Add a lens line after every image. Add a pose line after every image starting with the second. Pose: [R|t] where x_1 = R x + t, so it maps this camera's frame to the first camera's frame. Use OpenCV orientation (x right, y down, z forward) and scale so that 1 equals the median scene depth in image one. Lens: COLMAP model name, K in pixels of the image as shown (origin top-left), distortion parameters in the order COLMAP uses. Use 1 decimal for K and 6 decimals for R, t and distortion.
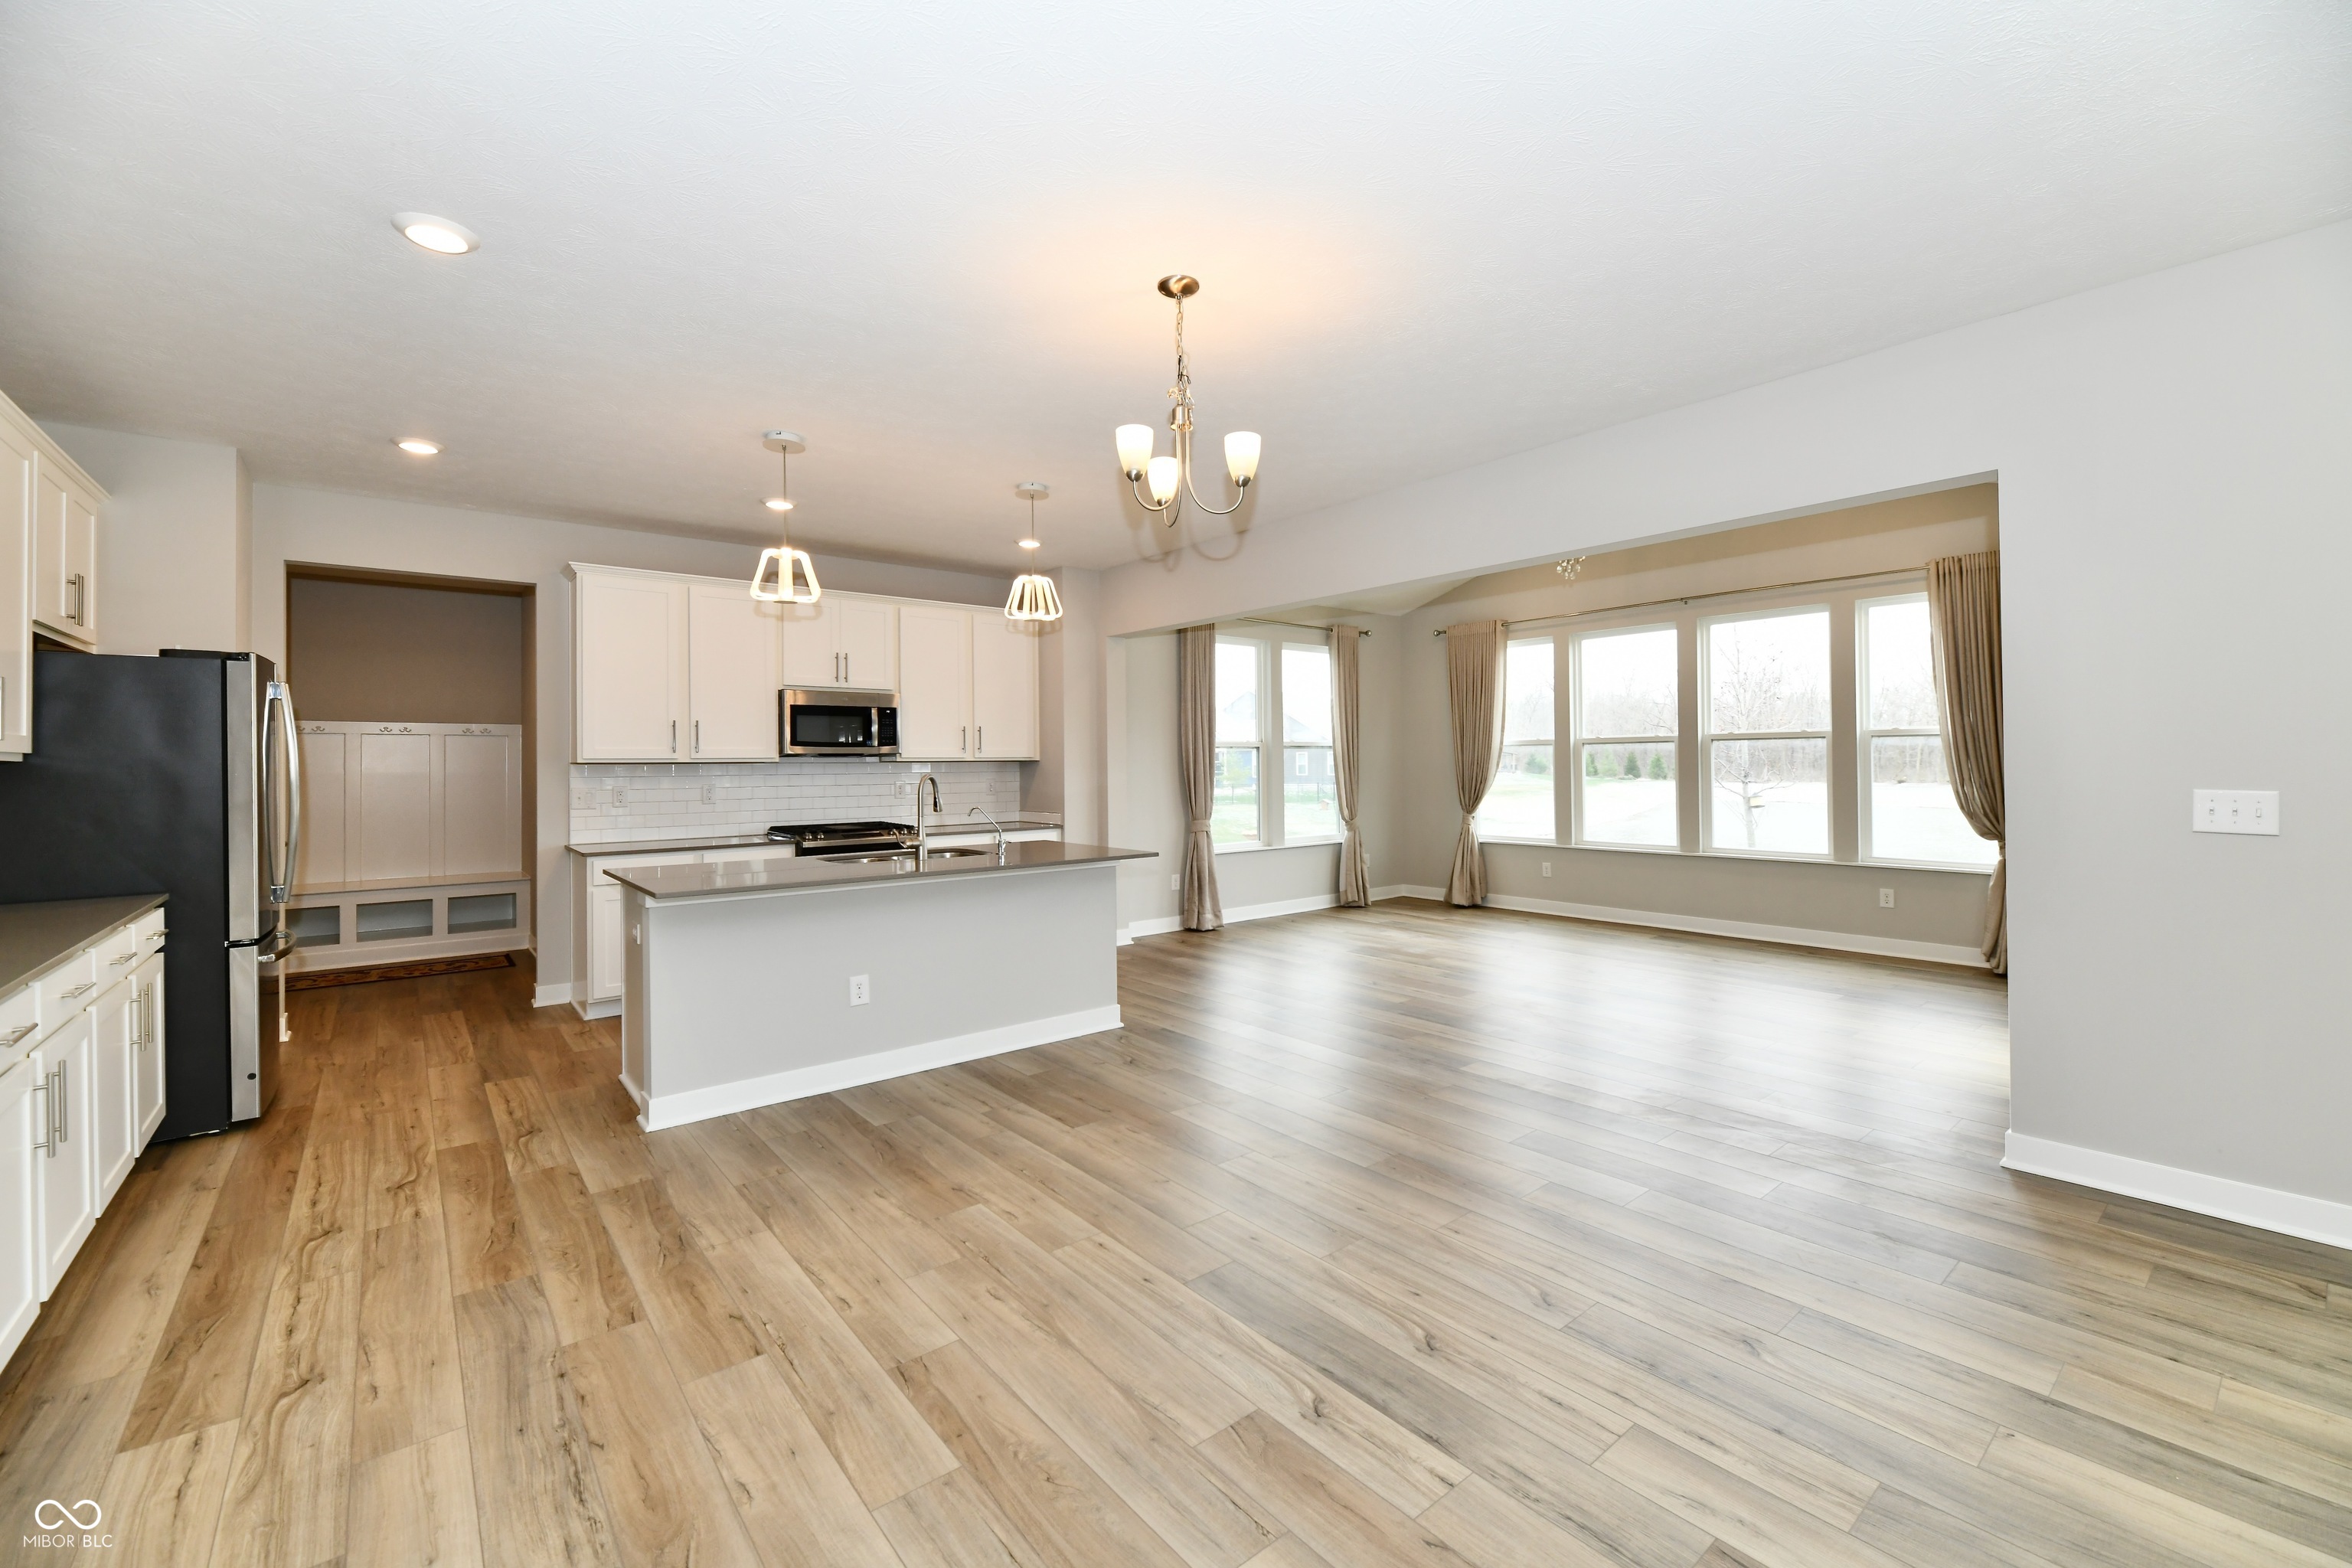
lens RADIAL K [[964.1, 0, 1191.4], [0, 964.1, 748.1], [0, 0, 1]] dist [-0.001417, -0.002808]
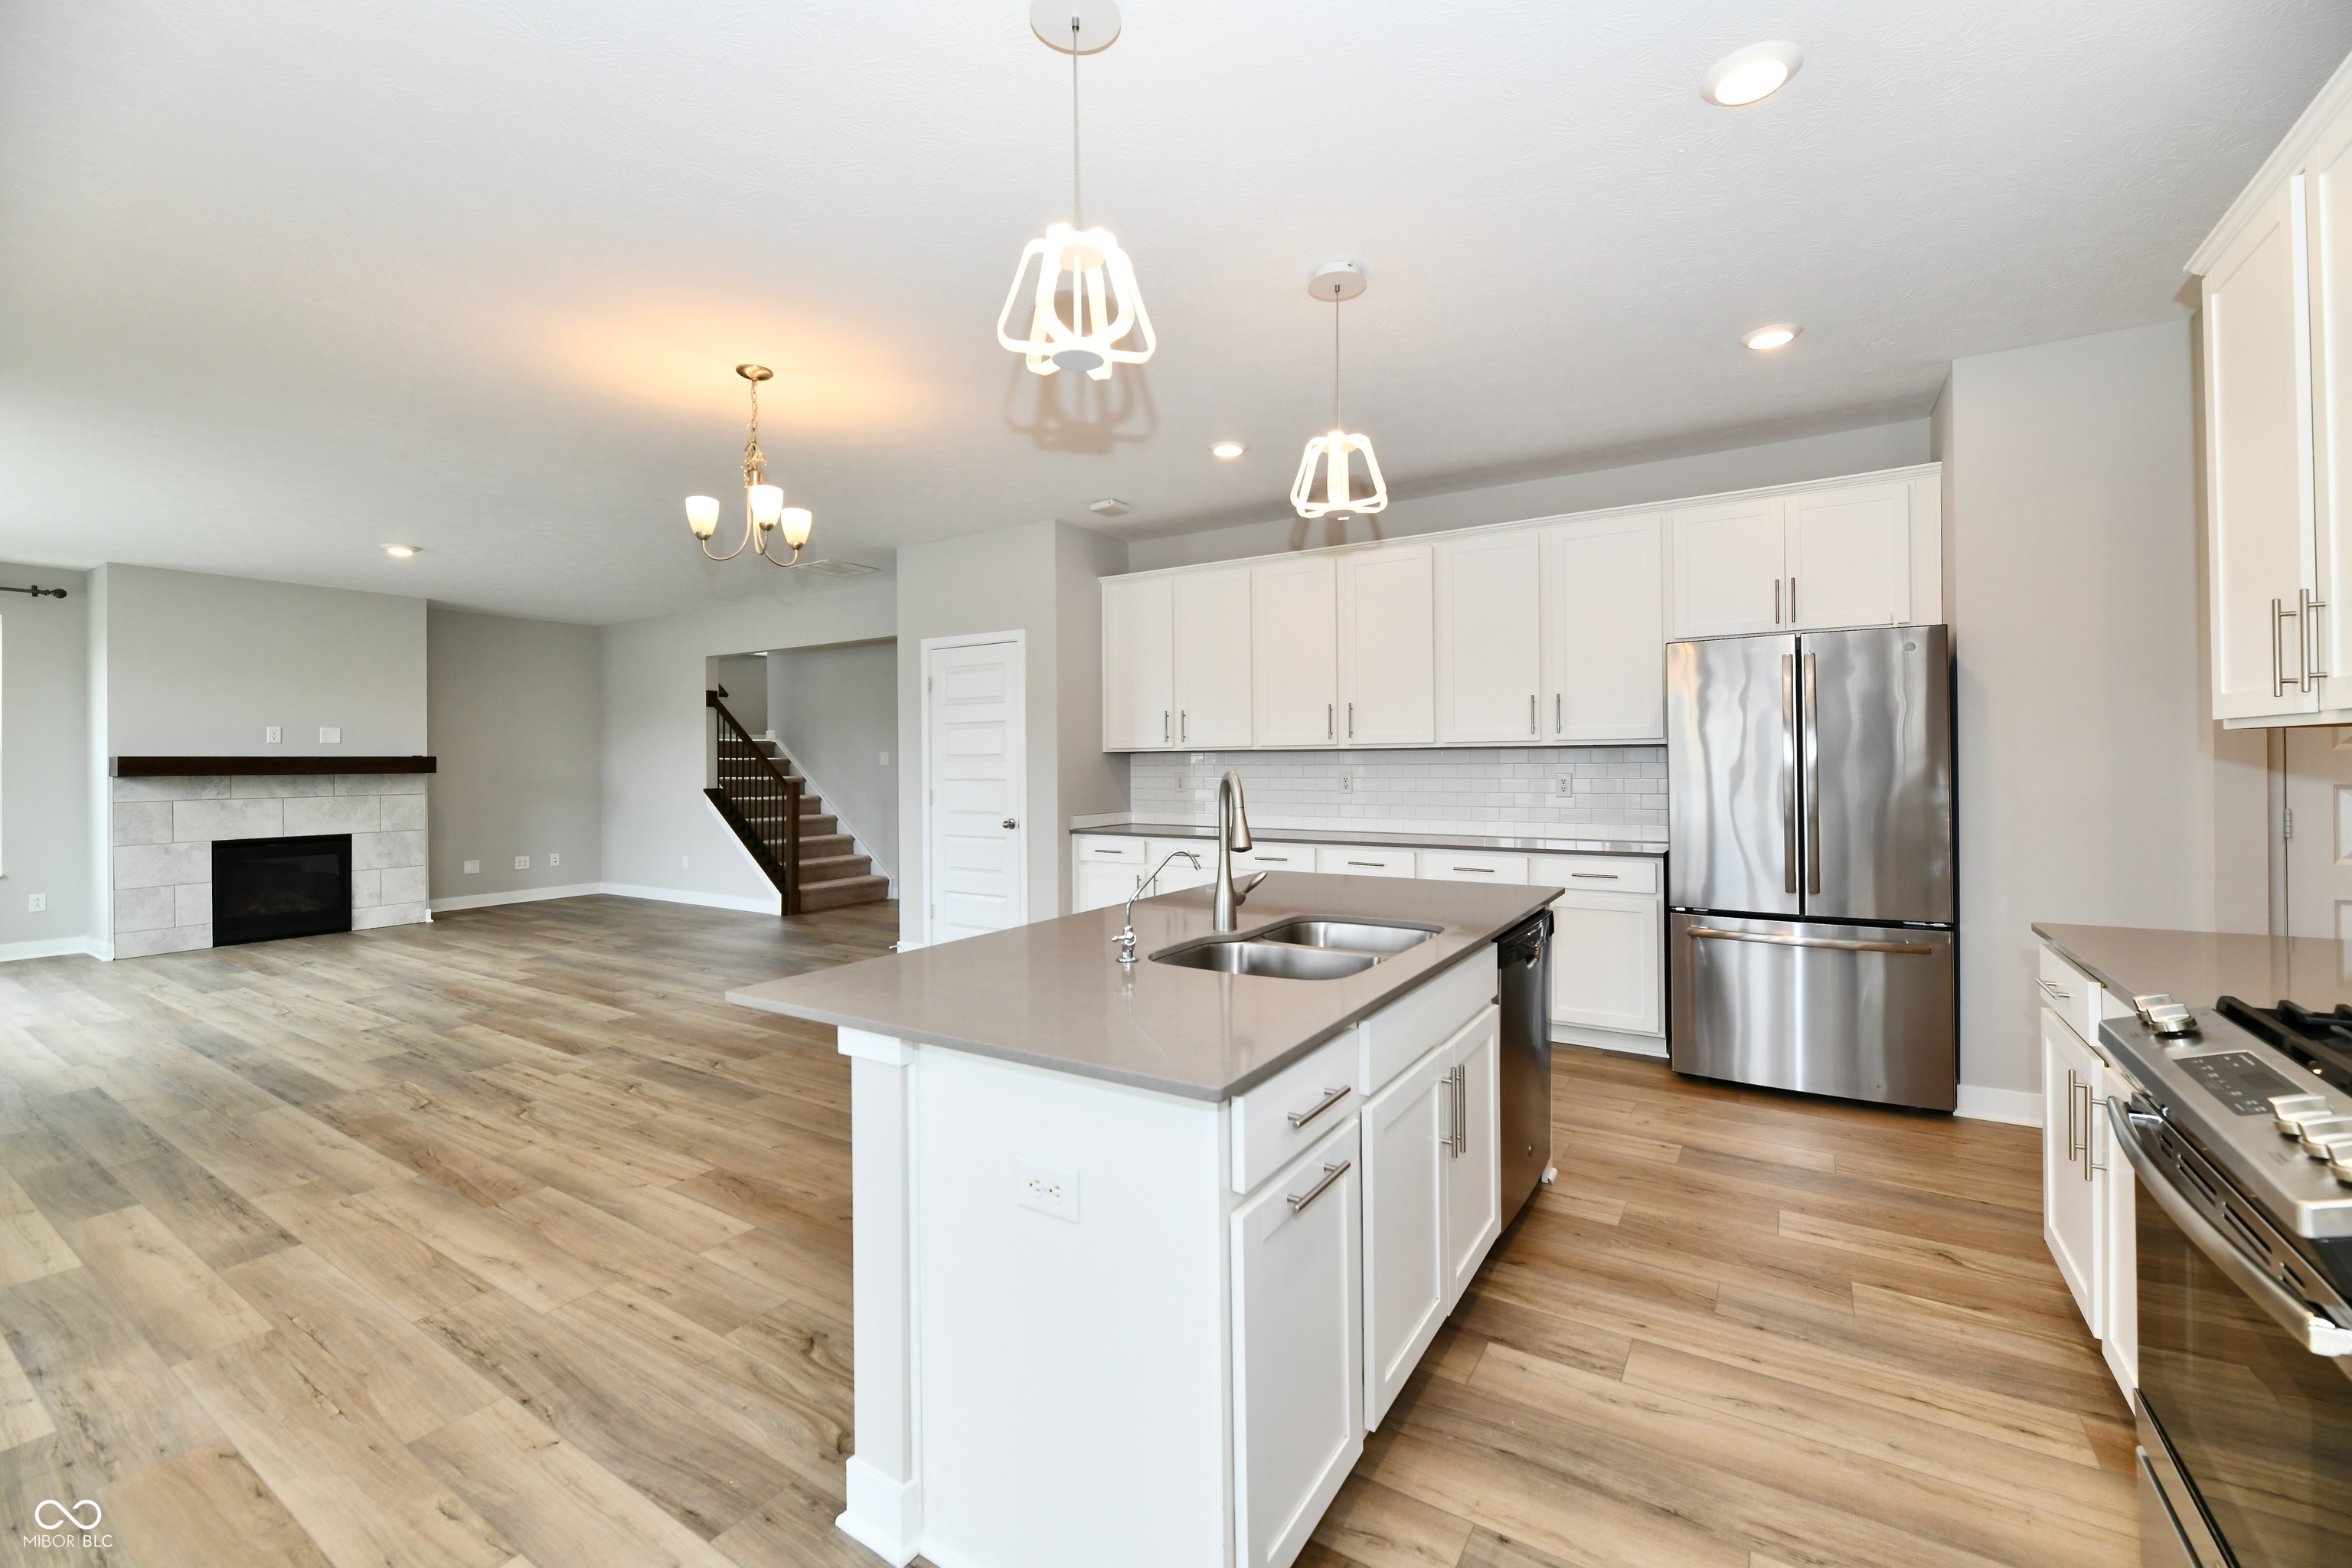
lens RADIAL K [[964.1, 0, 1193.6], [0, 964.1, 758.8], [0, 0, 1]] dist [-0.001417, -0.002808]
pose [[-0.949527, 0.018355, -0.313147, -0.136561], [0.023997, 0.999612, -0.014172, 0.038407], [0.312765, -0.020971, -0.949599, 2.098519]]
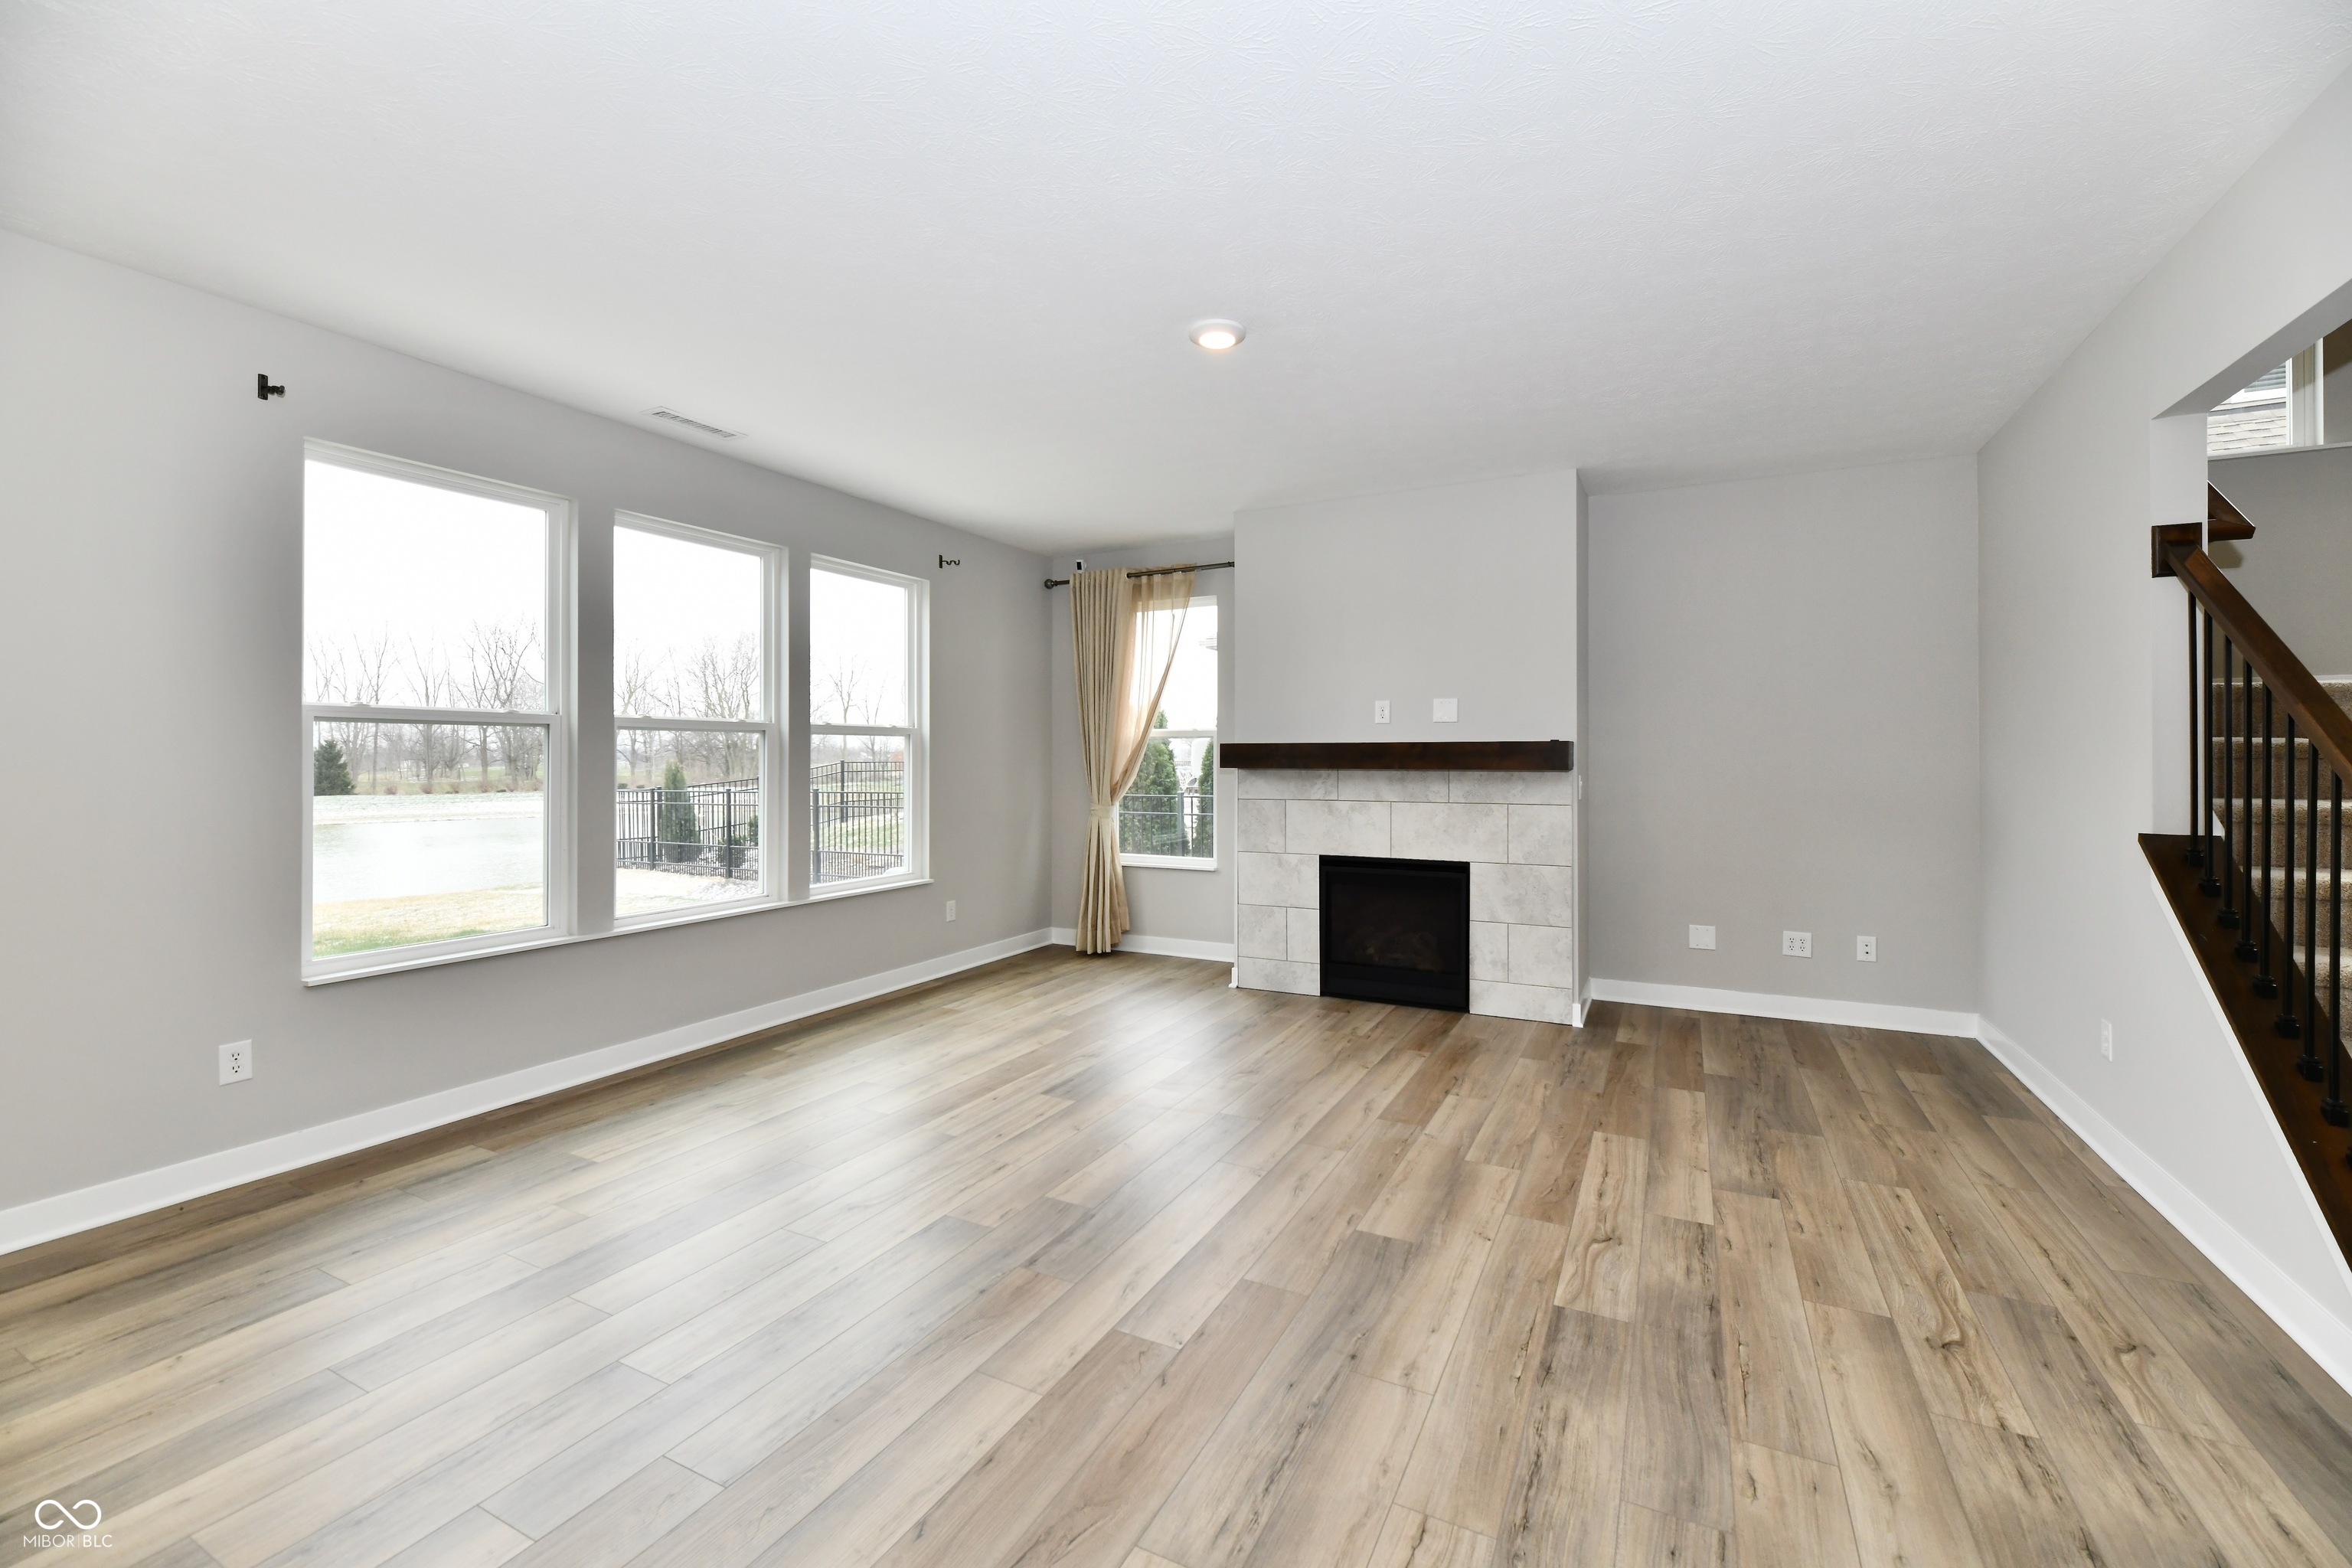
lens RADIAL K [[964.1, 0, 1190.1], [0, 964.1, 750.0], [0, 0, 1]] dist [-0.001417, -0.002808]
pose [[-0.397649, 0.019811, 0.917324, -0.130677], [-0.009637, 0.999622, -0.025766, 0.005229], [-0.917487, -0.019087, -0.397307, 0.162768]]
